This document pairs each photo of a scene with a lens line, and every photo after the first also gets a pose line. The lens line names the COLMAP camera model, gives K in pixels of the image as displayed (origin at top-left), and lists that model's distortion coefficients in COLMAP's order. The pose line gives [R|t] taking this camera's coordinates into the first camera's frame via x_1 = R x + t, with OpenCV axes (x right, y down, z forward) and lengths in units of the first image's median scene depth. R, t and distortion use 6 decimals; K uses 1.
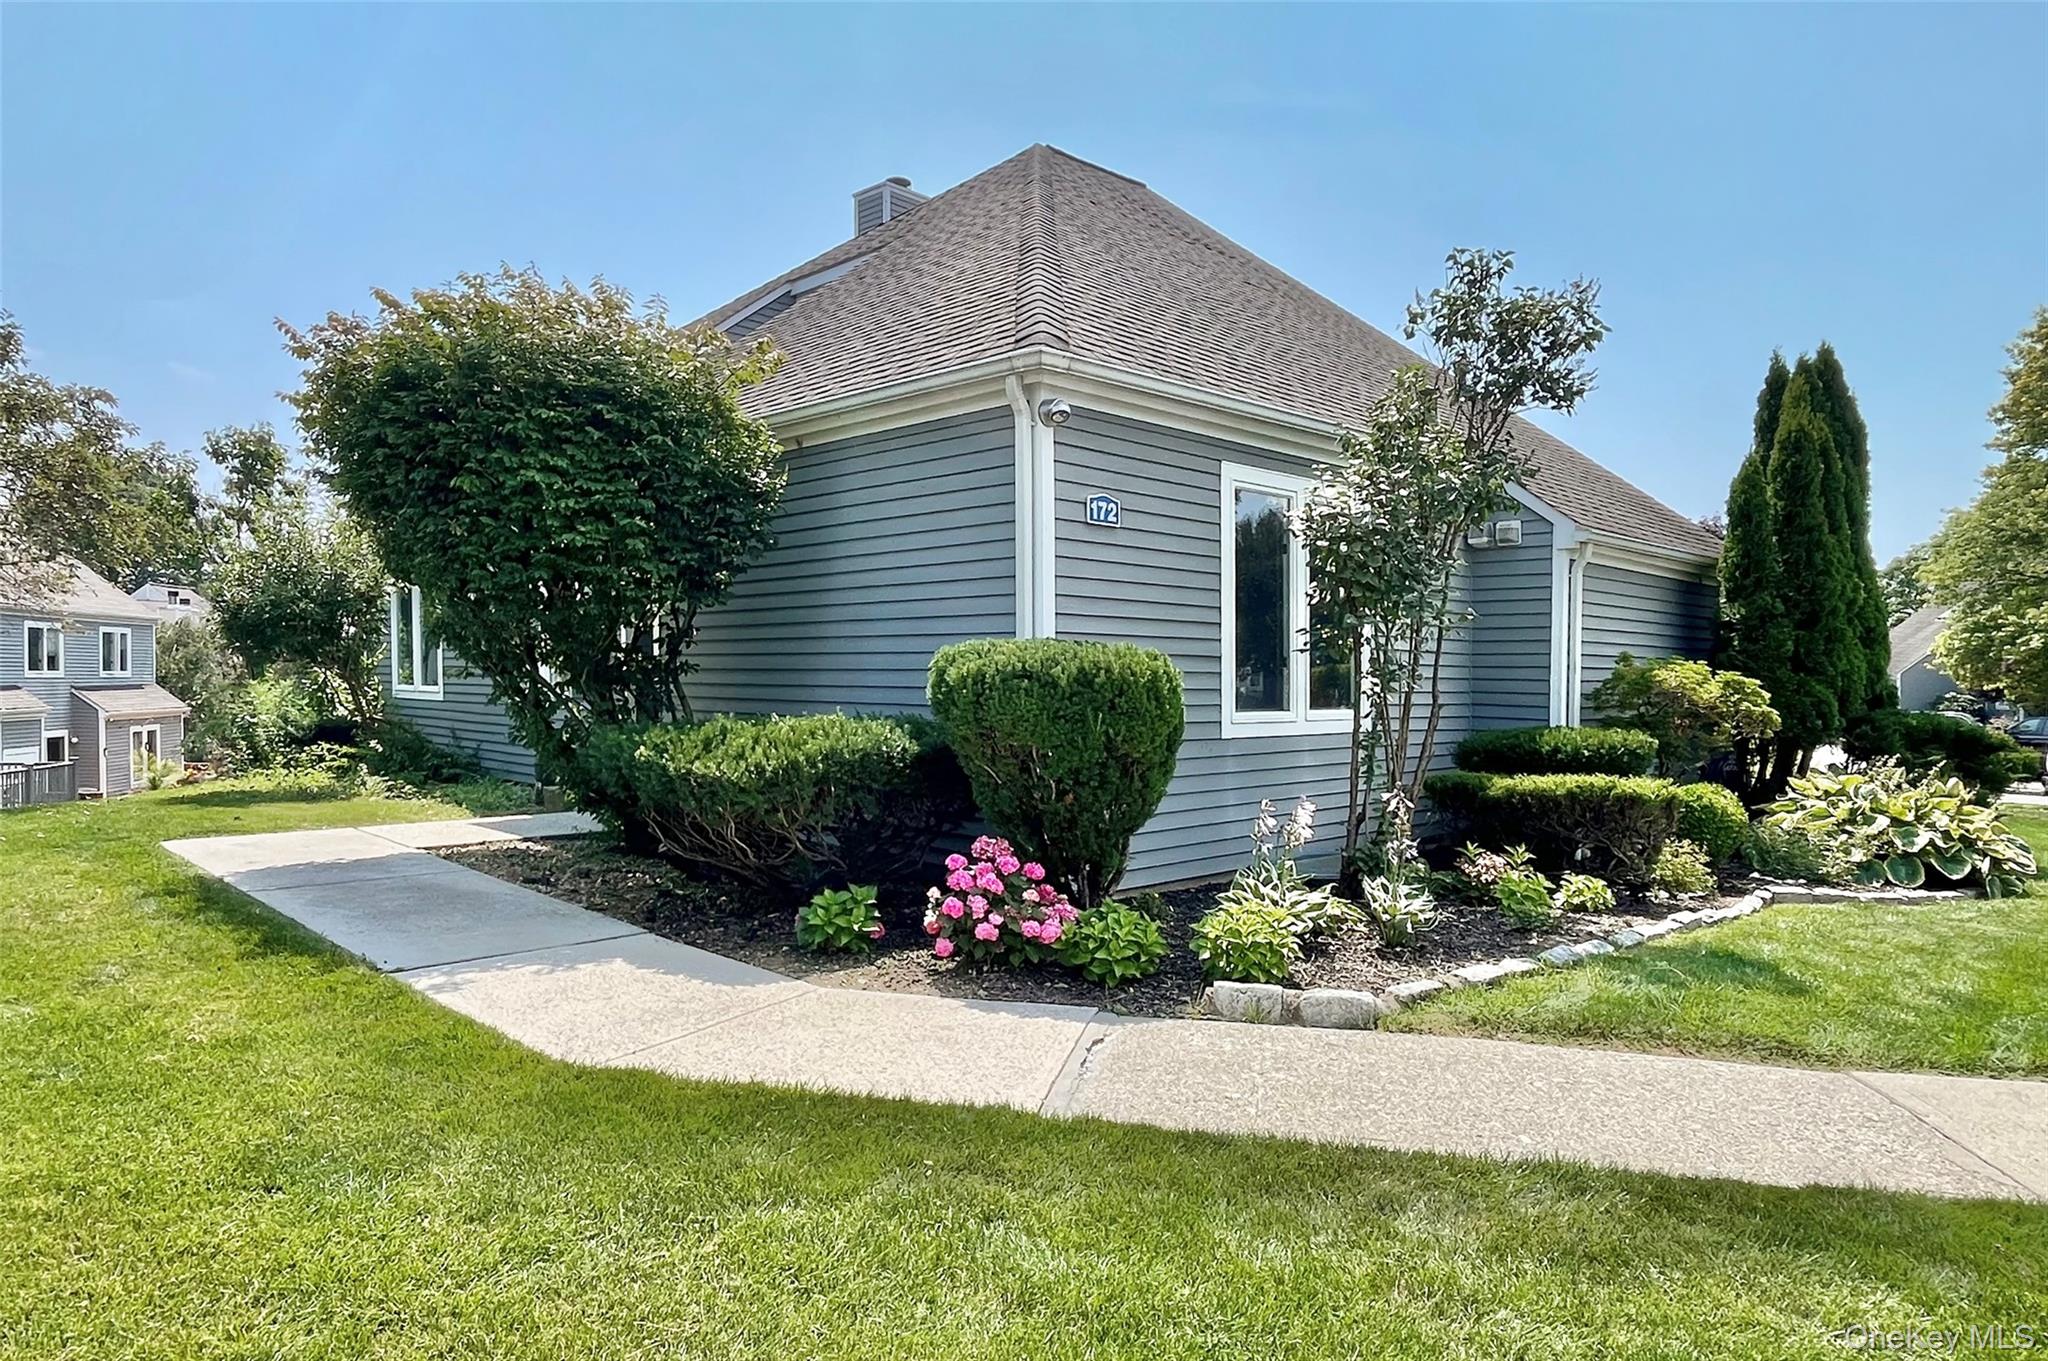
lens RADIAL K [[1220.5, 0, 1024.8], [0, 1220.5, 688.8], [0, 0, 1]] dist [-0.003018, 0.000586]
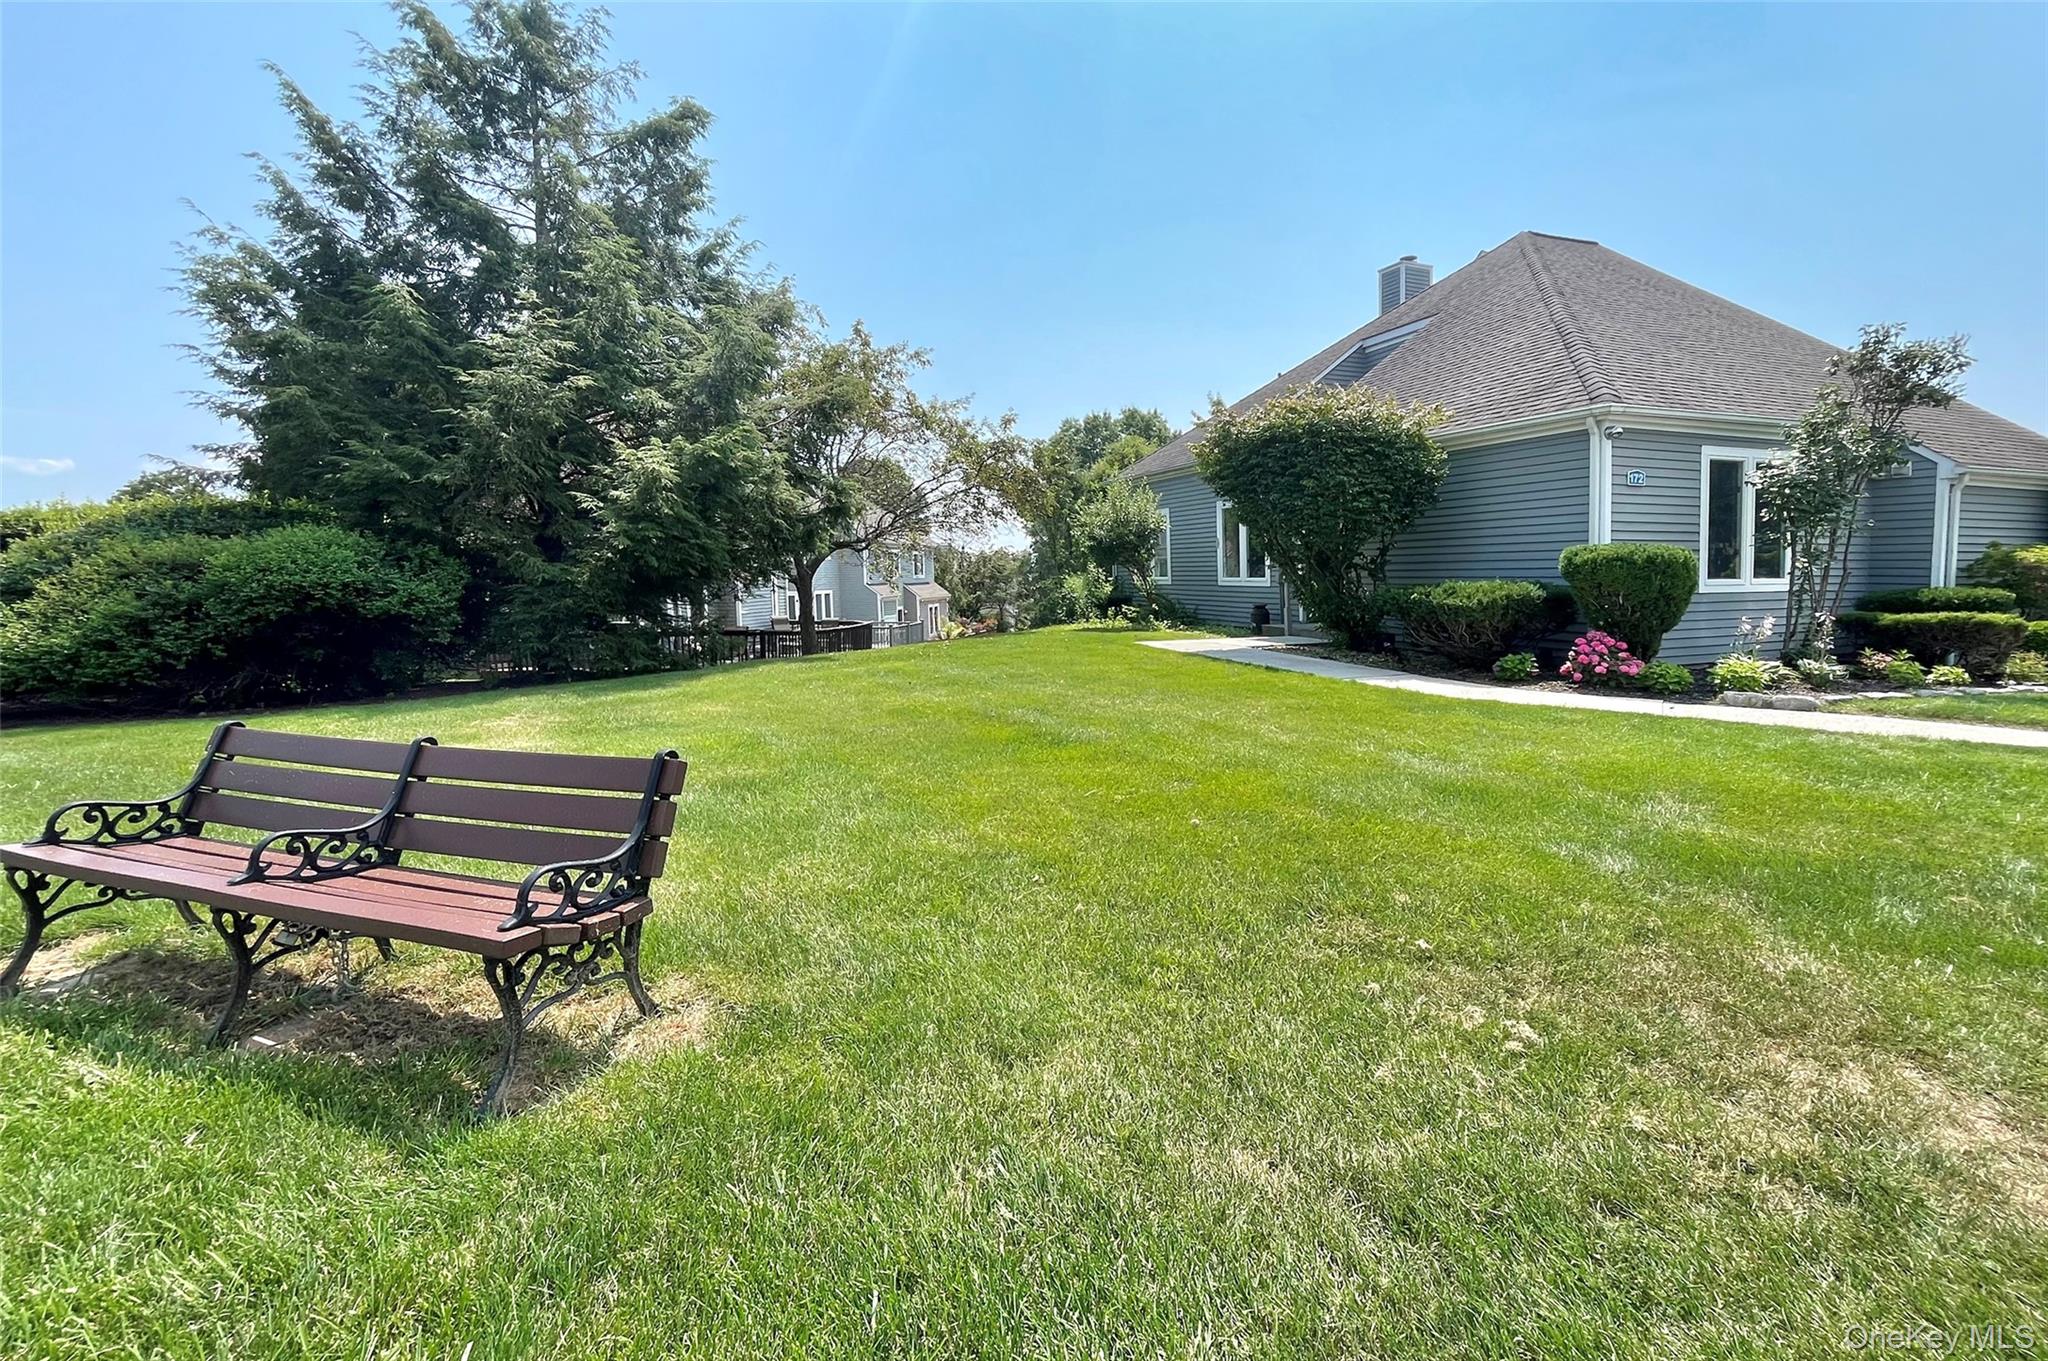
lens RADIAL K [[861.1, 0, 1041.2], [0, 861.1, 619.5], [0, 0, 1]] dist [-0.002390, -0.000789]
pose [[0.917384, 0.006515, -0.397950, -0.272333], [0.009970, 0.999176, 0.039341, 0.021313], [0.397879, -0.040059, 0.916563, -0.704580]]
